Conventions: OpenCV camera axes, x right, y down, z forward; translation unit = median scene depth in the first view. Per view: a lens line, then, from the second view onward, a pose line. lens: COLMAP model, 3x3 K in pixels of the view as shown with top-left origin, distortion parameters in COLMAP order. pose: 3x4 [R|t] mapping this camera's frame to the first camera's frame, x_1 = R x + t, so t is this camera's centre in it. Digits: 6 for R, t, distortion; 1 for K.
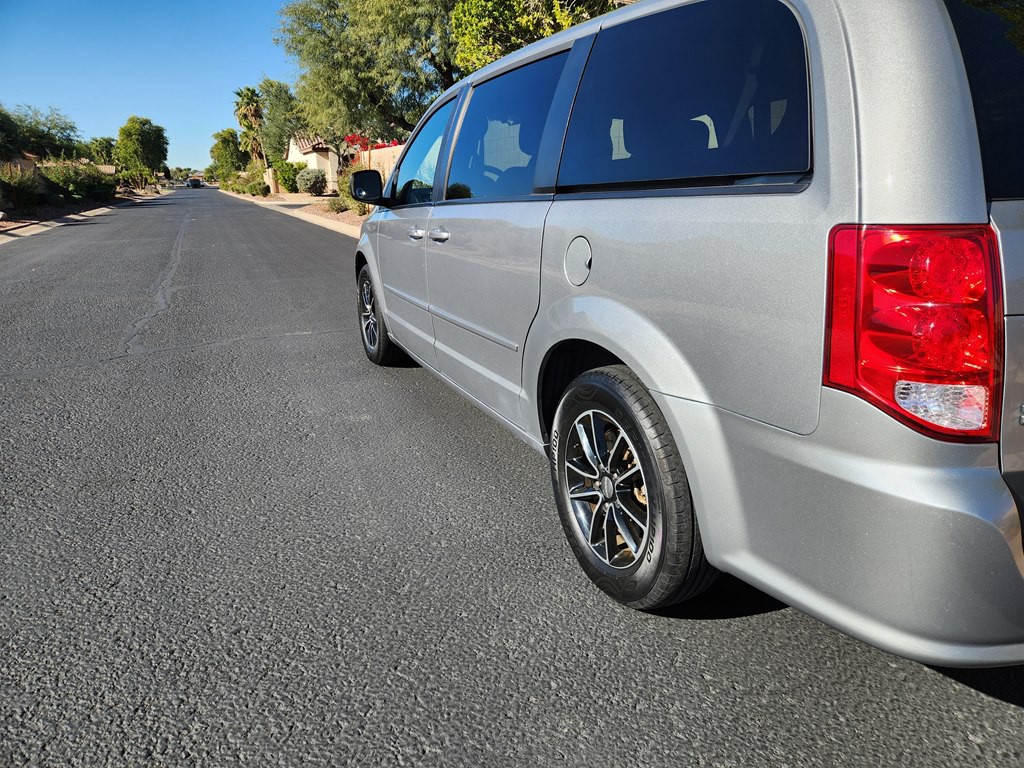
lens RADIAL K [[701.4, 0, 509.2], [0, 701.4, 376.6], [0, 0, 1]] dist [0.069520, -0.058284]
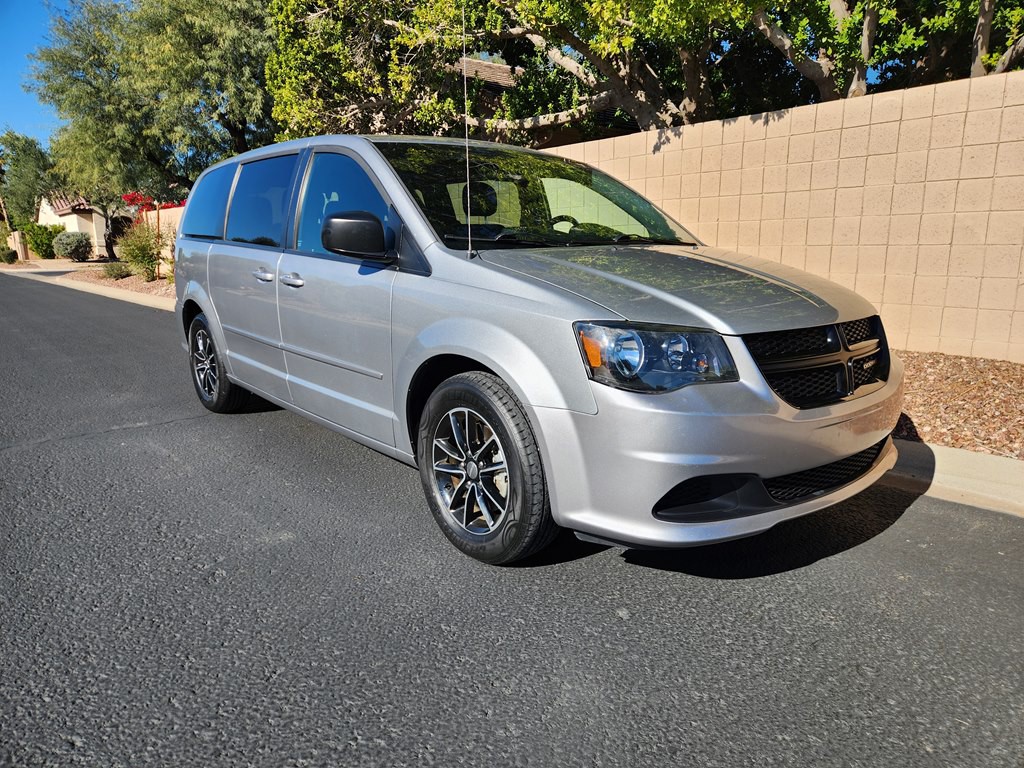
lens RADIAL K [[701.4, 0, 509.2], [0, 701.4, 376.6], [0, 0, 1]] dist [0.069520, -0.058284]
pose [[0.957817, -0.053196, 0.282411, -0.062679], [0.078389, 0.993815, -0.078663, -0.010967], [-0.276479, 0.097483, 0.956063, 0.071344]]
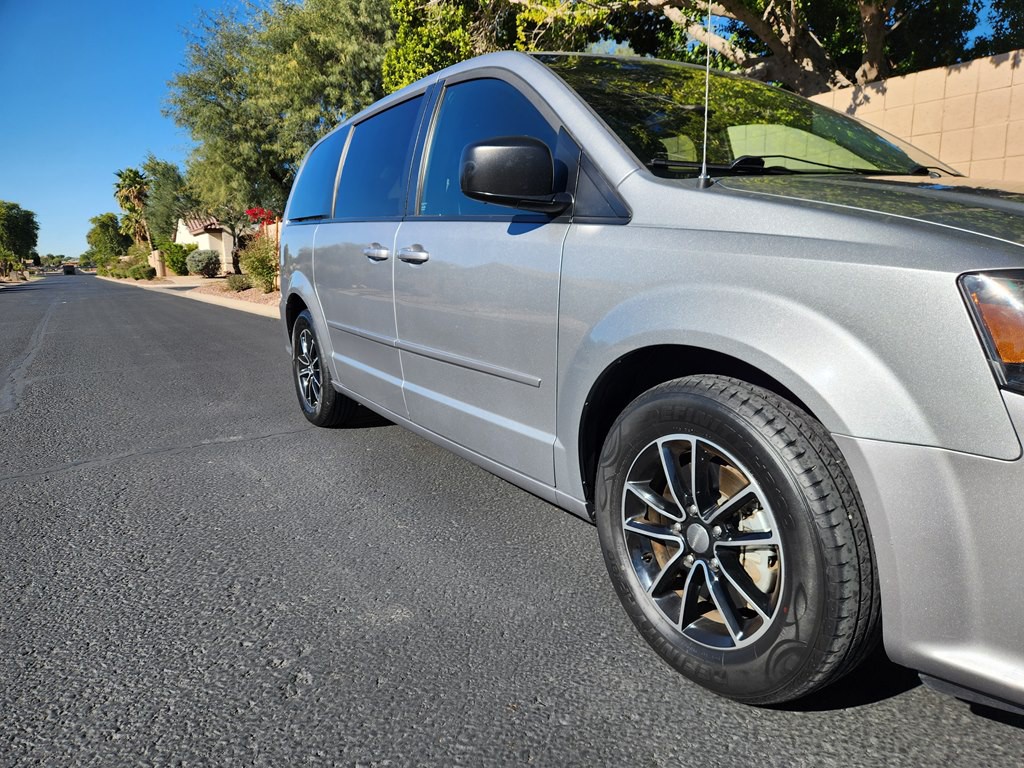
lens RADIAL K [[702.8, 0, 498.9], [0, 702.8, 381.3], [0, 0, 1]] dist [0.069337, -0.059065]
pose [[0.991077, -0.031638, 0.129479, -0.067438], [0.045582, 0.993301, -0.106187, -0.017562], [-0.125252, 0.111142, 0.985880, 0.163249]]
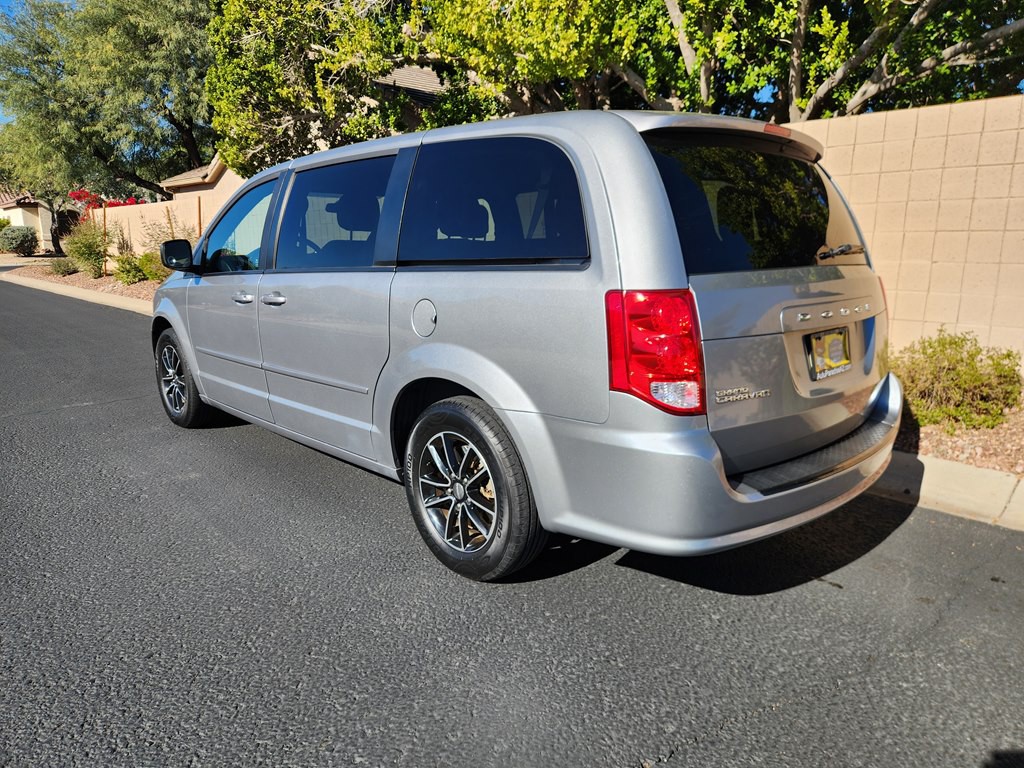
lens RADIAL K [[710.5, 0, 512.0], [0, 710.5, 384.0], [0, 0, 1]] dist [0.068611, -0.061298]
pose [[0.942167, -0.062772, 0.329211, -0.036136], [0.086382, 0.994597, -0.057571, 0.008964], [-0.323819, 0.082680, 0.942500, -0.053998]]
